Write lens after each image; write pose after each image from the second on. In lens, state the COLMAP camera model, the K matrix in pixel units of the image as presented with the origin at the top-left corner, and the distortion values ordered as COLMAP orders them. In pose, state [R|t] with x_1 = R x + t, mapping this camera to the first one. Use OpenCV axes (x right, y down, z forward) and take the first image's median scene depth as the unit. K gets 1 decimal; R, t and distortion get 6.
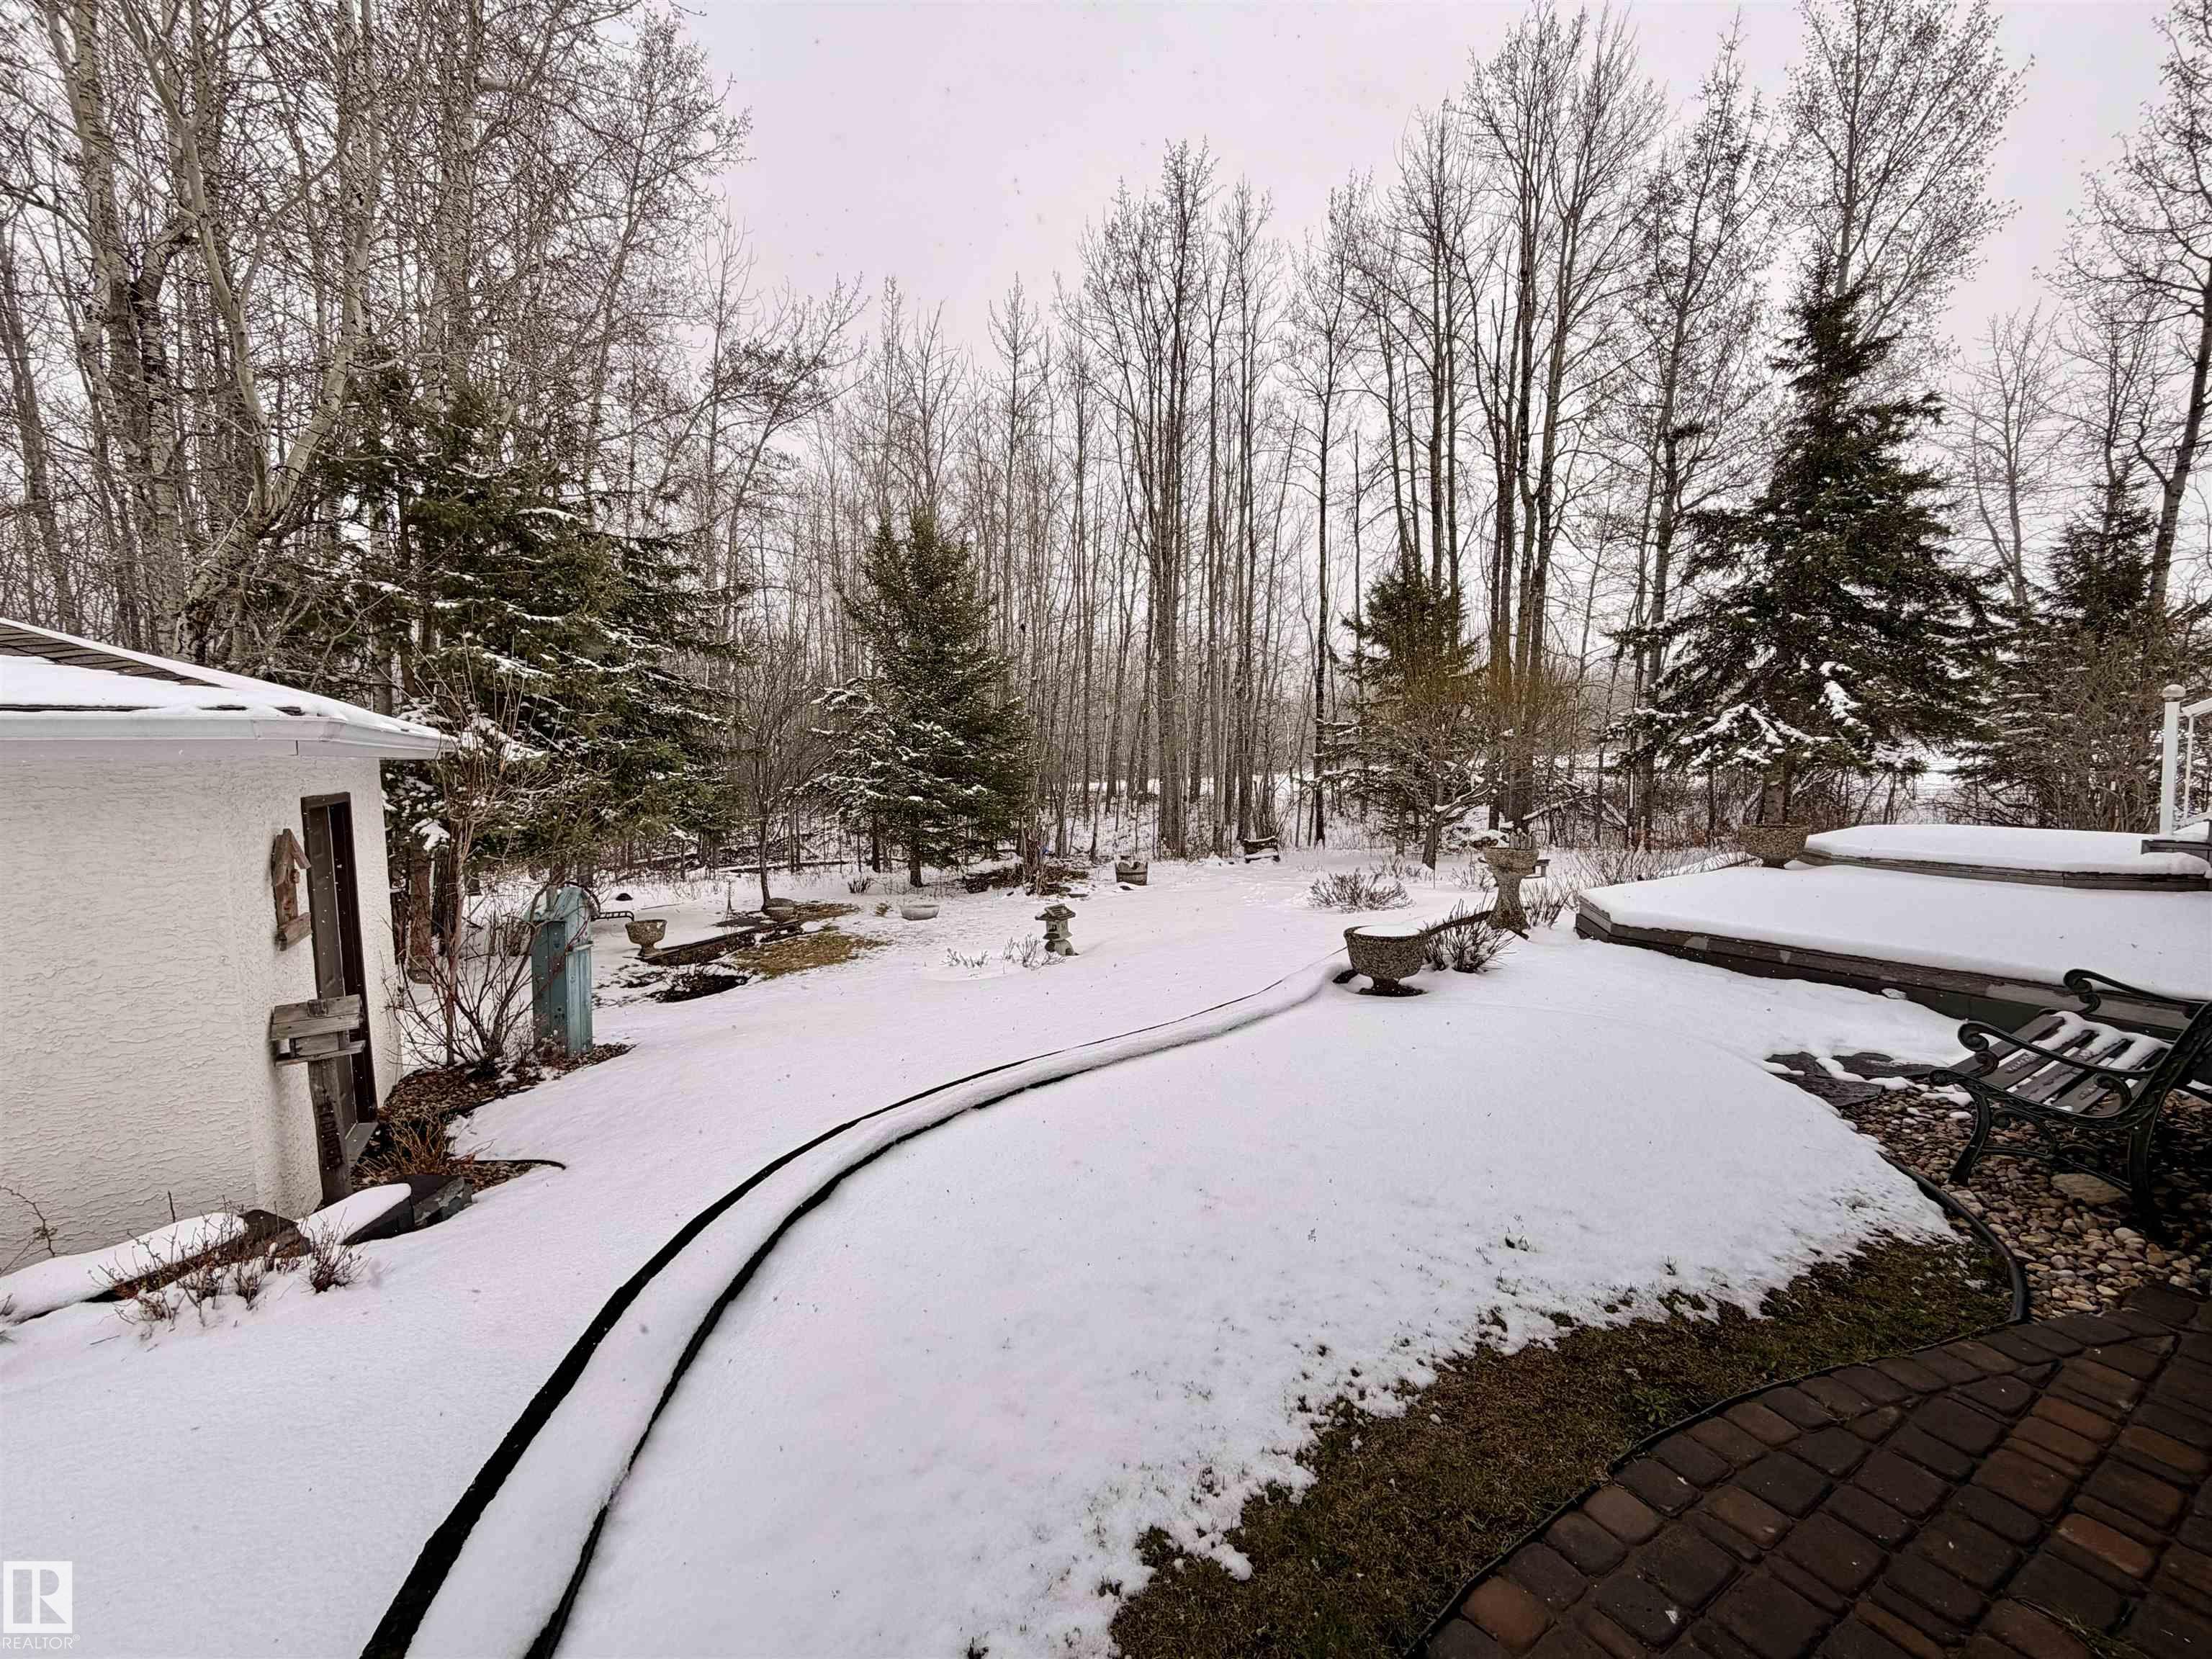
lens RADIAL K [[880.7, 0, 1099.4], [0, 880.7, 828.3], [0, 0, 1]] dist [-0.000965, -0.000590]
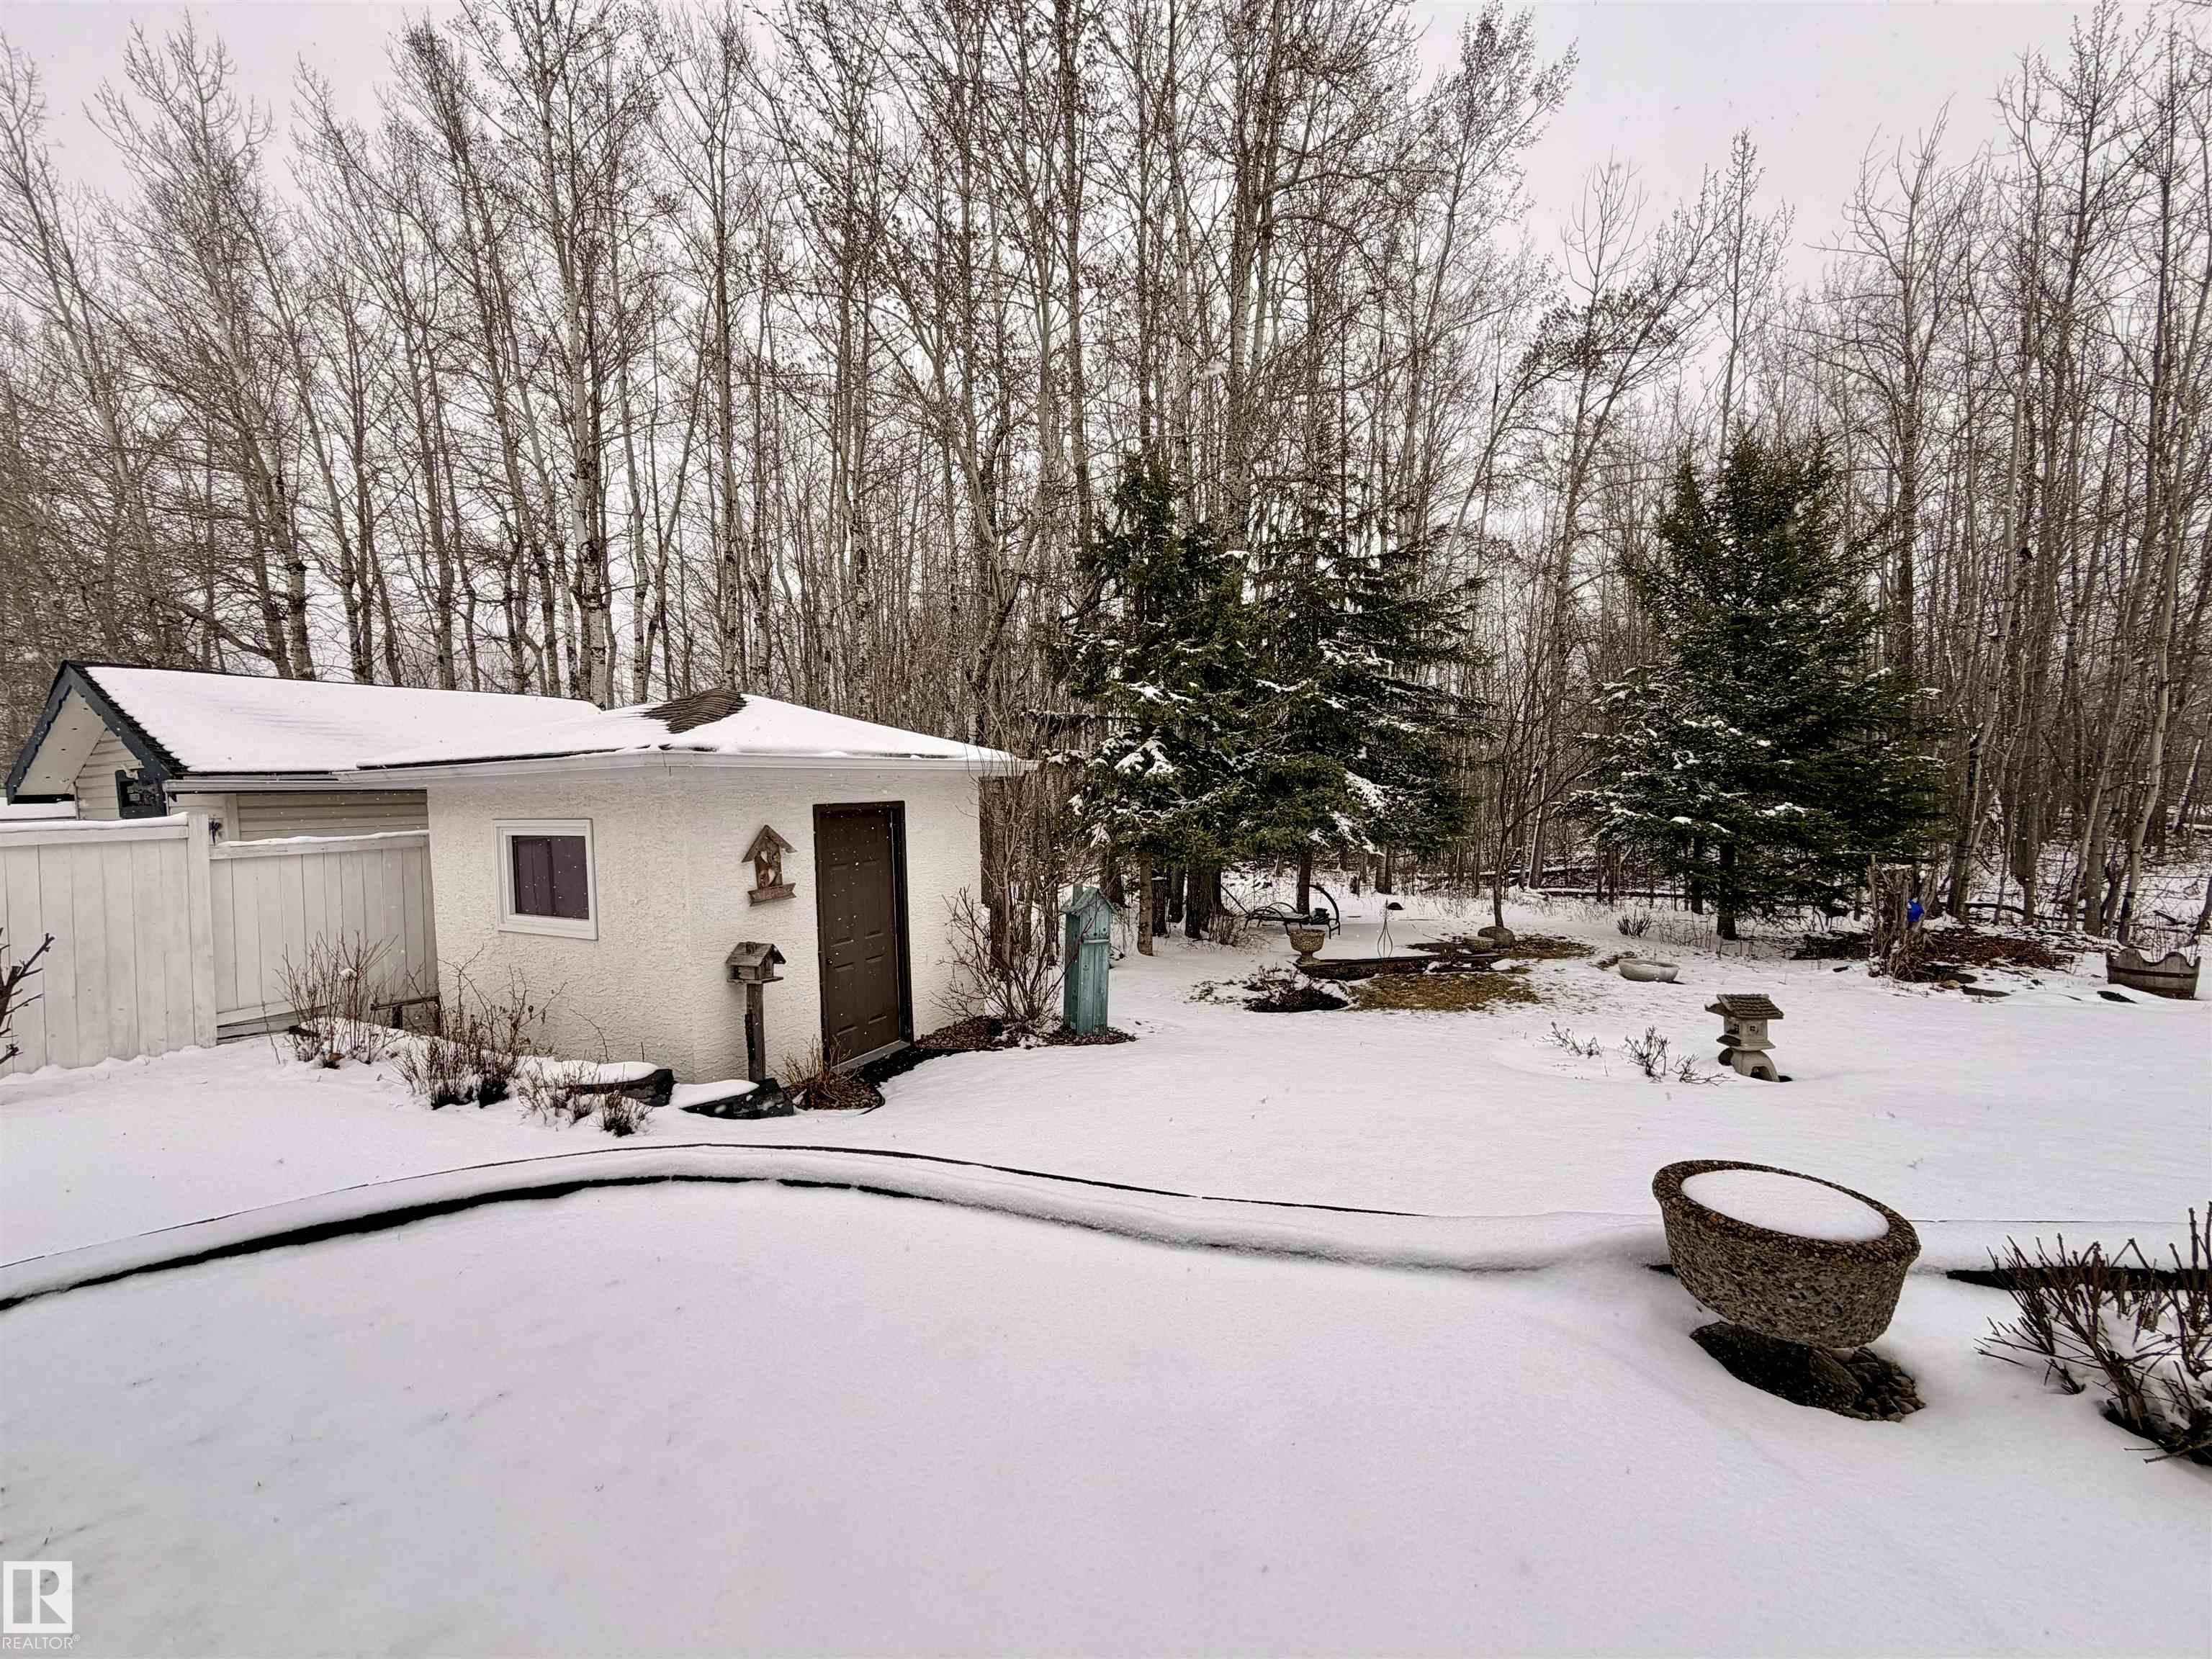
lens RADIAL K [[880.6, 0, 1100.1], [0, 880.6, 826.2], [0, 0, 1]] dist [-0.000498, -0.000277]
pose [[0.525401, 0.039435, -0.849940, 0.162993], [-0.052620, 0.998519, 0.013801, -0.012193], [0.849226, 0.037472, 0.526698, 0.177973]]
